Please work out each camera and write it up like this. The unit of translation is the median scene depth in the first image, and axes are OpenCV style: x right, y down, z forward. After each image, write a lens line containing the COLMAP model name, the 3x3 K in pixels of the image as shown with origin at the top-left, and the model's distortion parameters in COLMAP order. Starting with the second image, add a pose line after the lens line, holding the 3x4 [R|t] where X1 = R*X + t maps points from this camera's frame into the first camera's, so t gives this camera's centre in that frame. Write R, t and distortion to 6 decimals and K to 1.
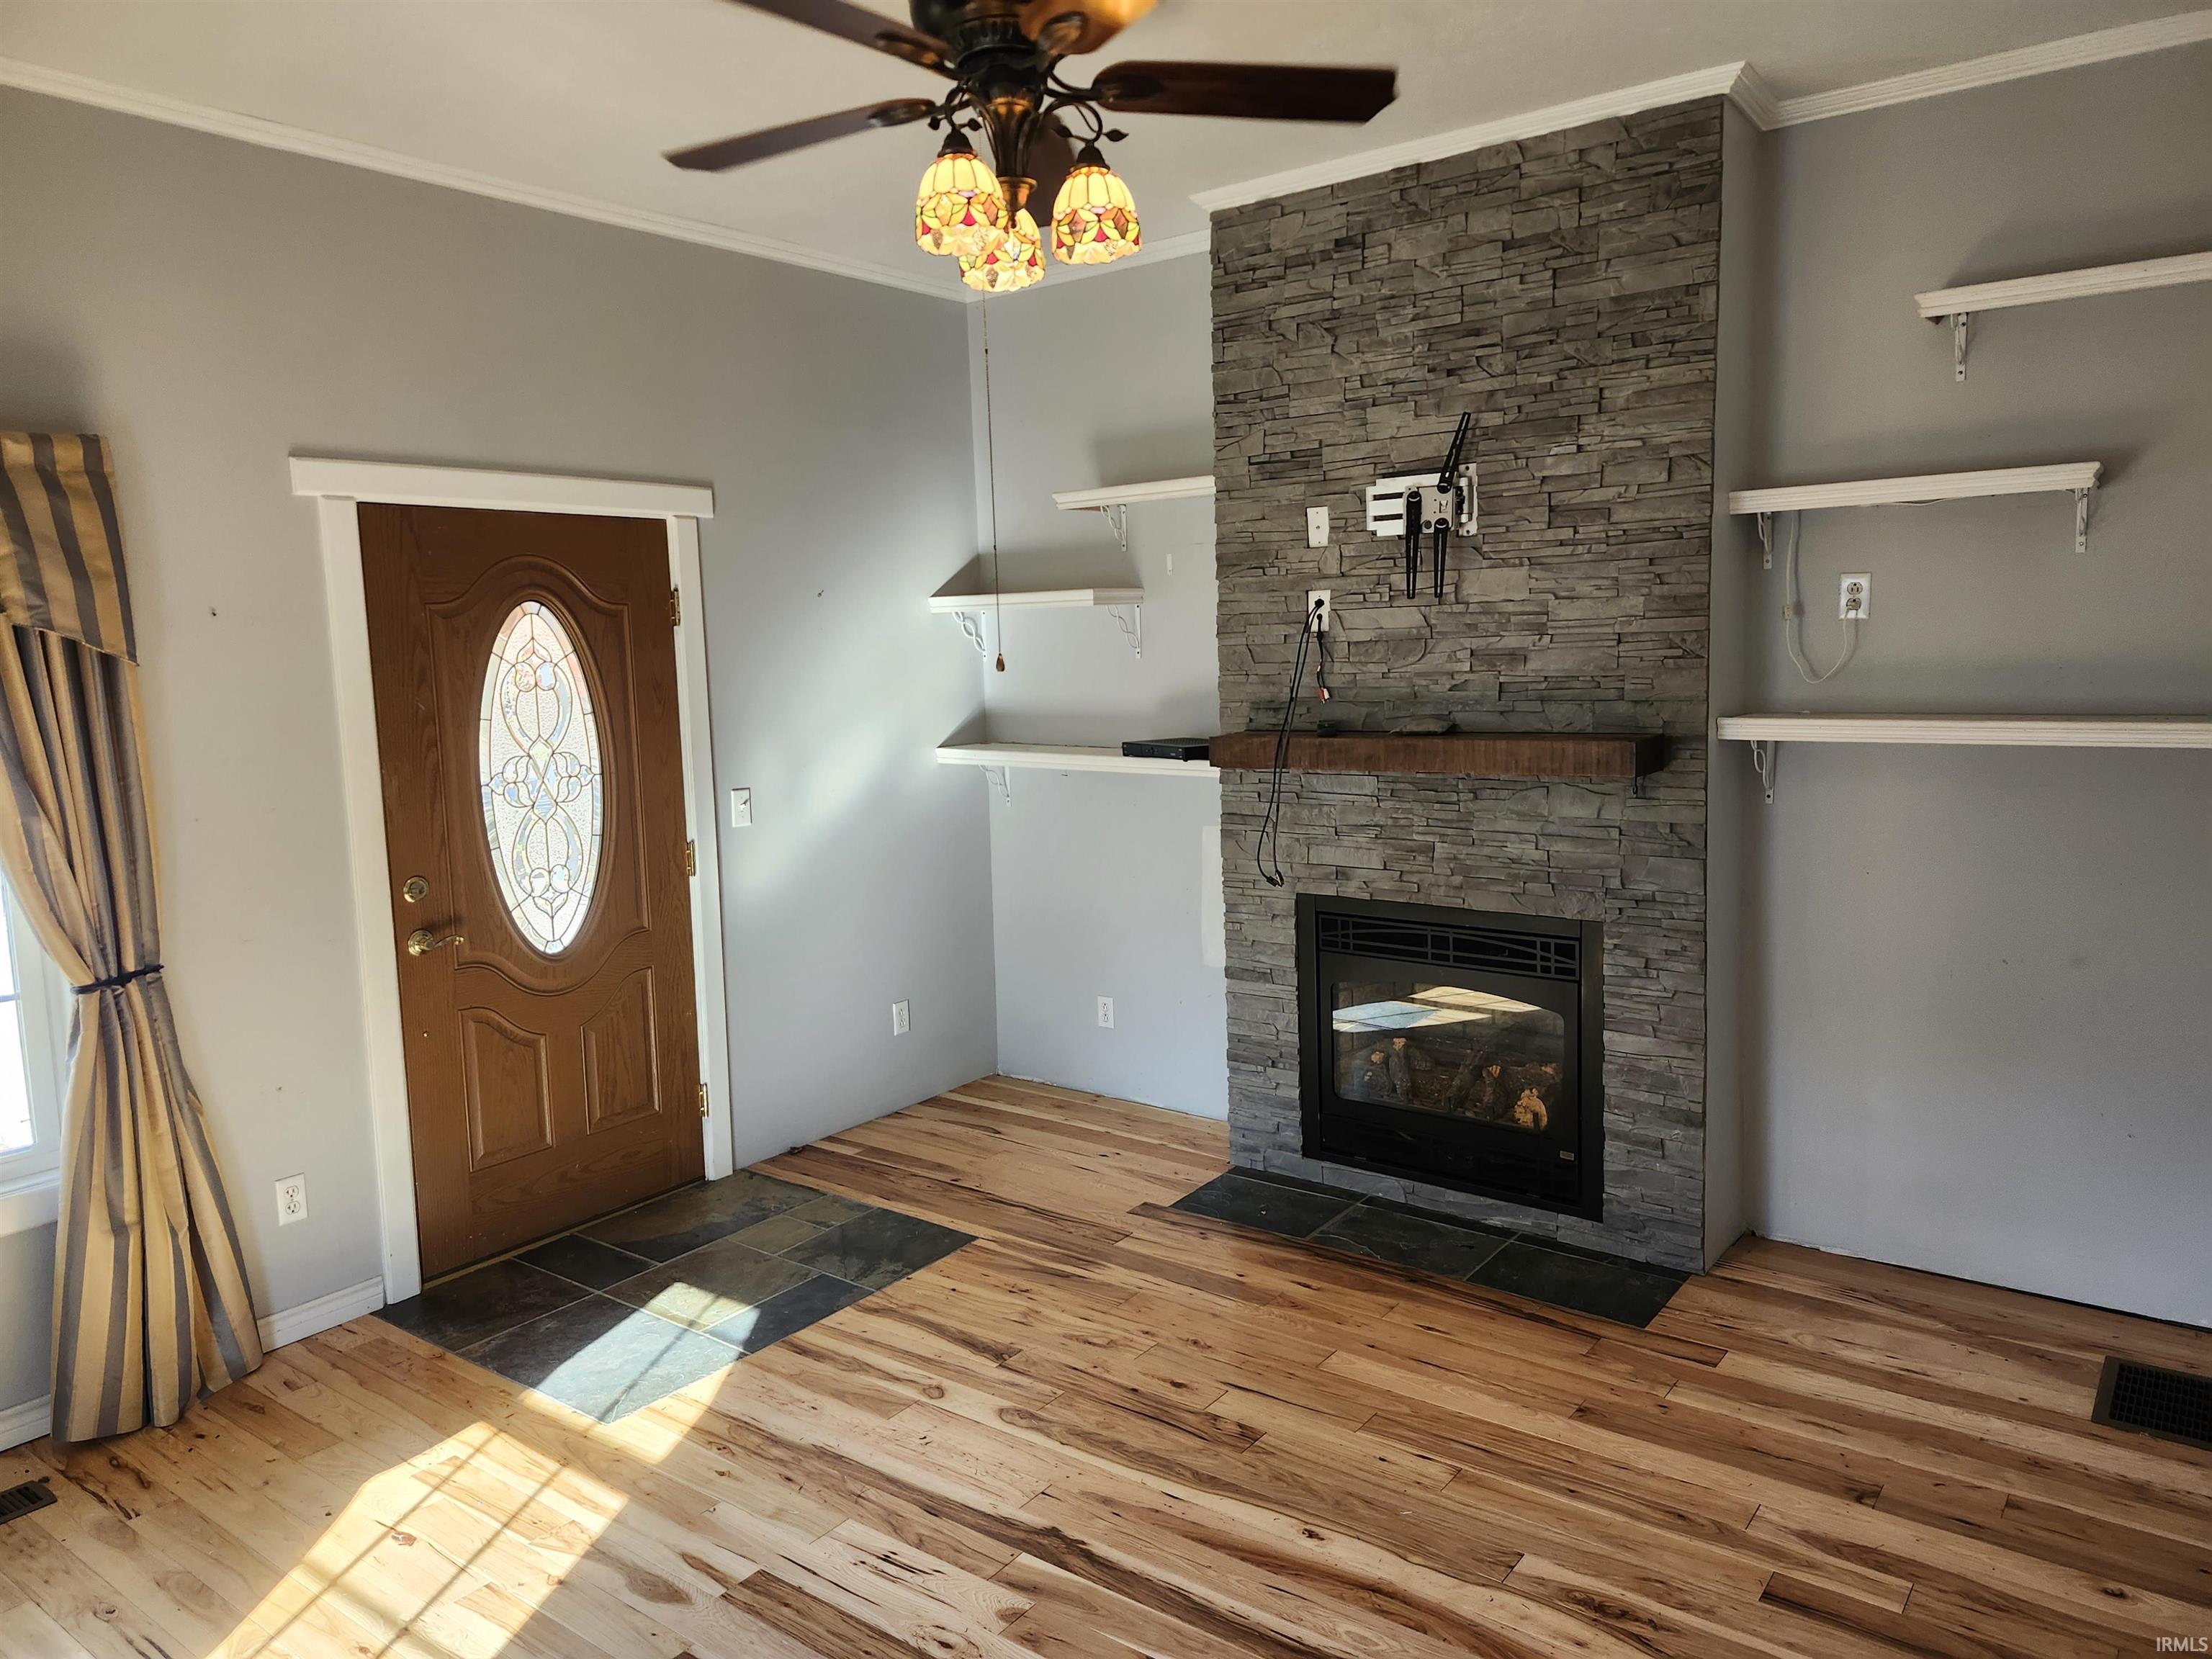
lens RADIAL K [[1499.8, 0, 1106.0], [0, 1499.8, 829.5], [0, 0, 1]] dist [0.136087, -0.167618]
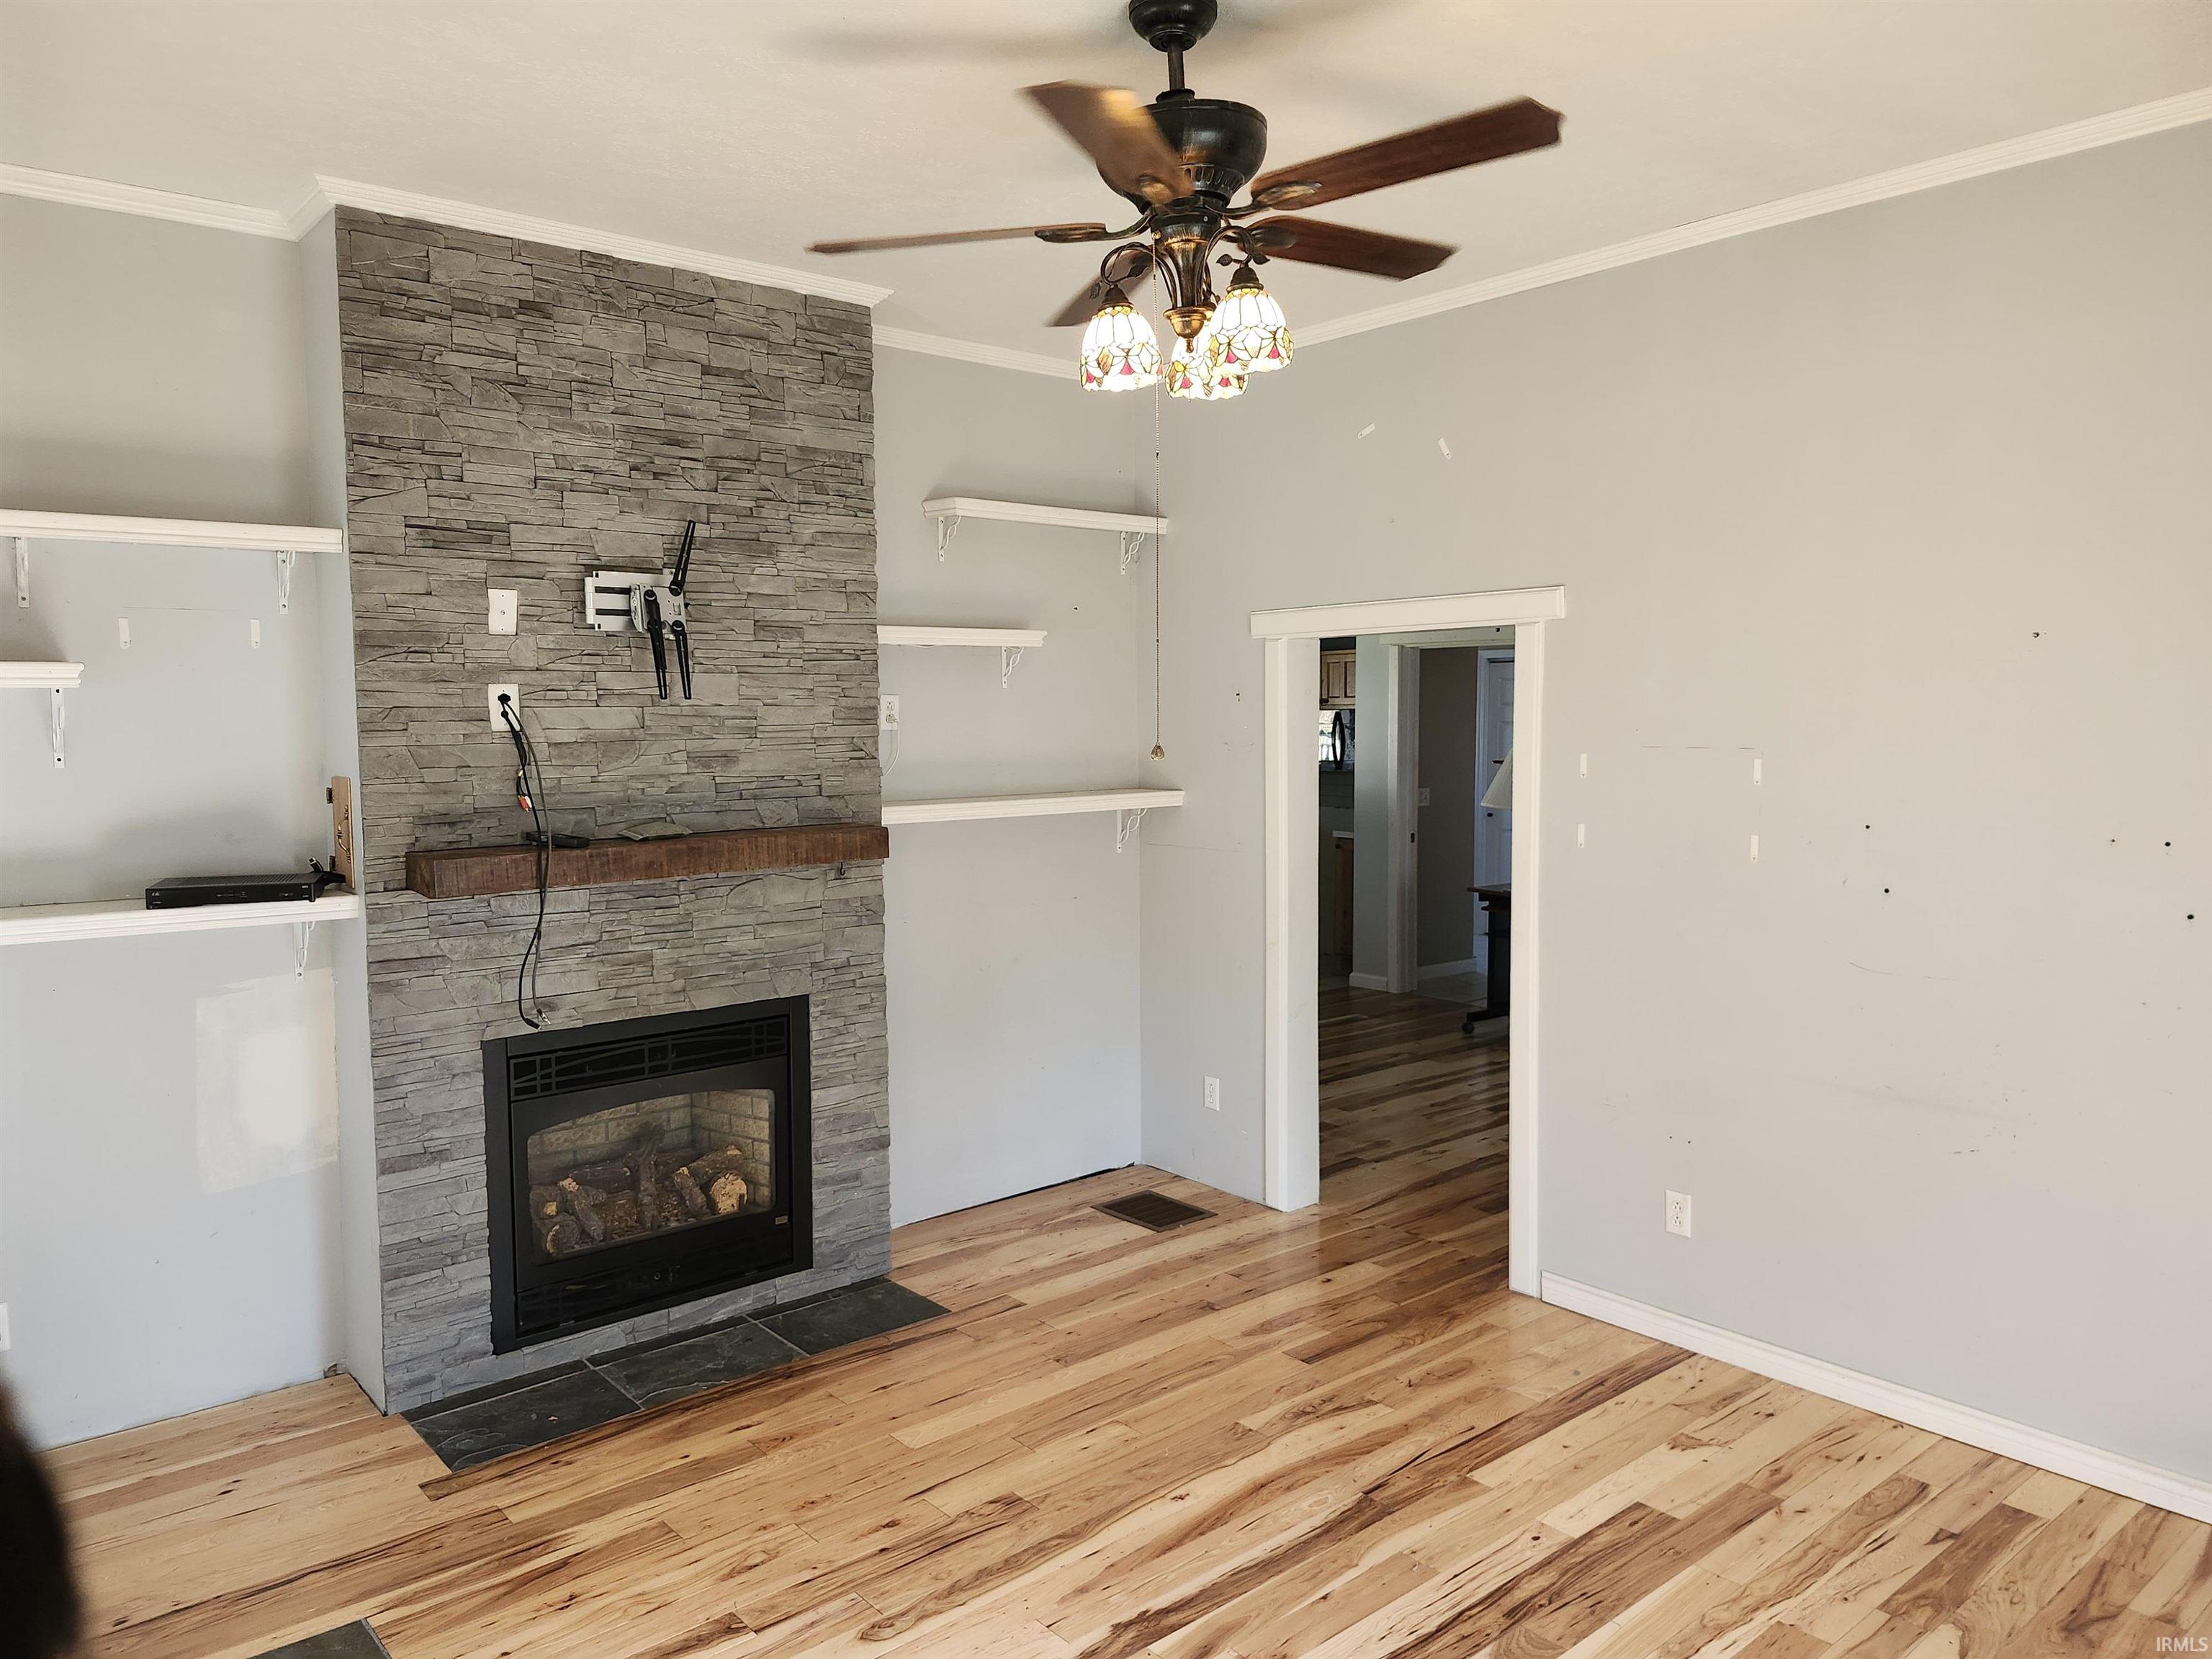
lens RADIAL K [[1508.7, 0, 1103.4], [0, 1508.7, 849.1], [0, 0, 1]] dist [0.132064, -0.169063]
pose [[0.235871, -0.062788, 0.969754, -0.686217], [0.129274, 0.991069, 0.032725, -0.052397], [-0.963147, 0.117645, 0.241882, 0.499930]]
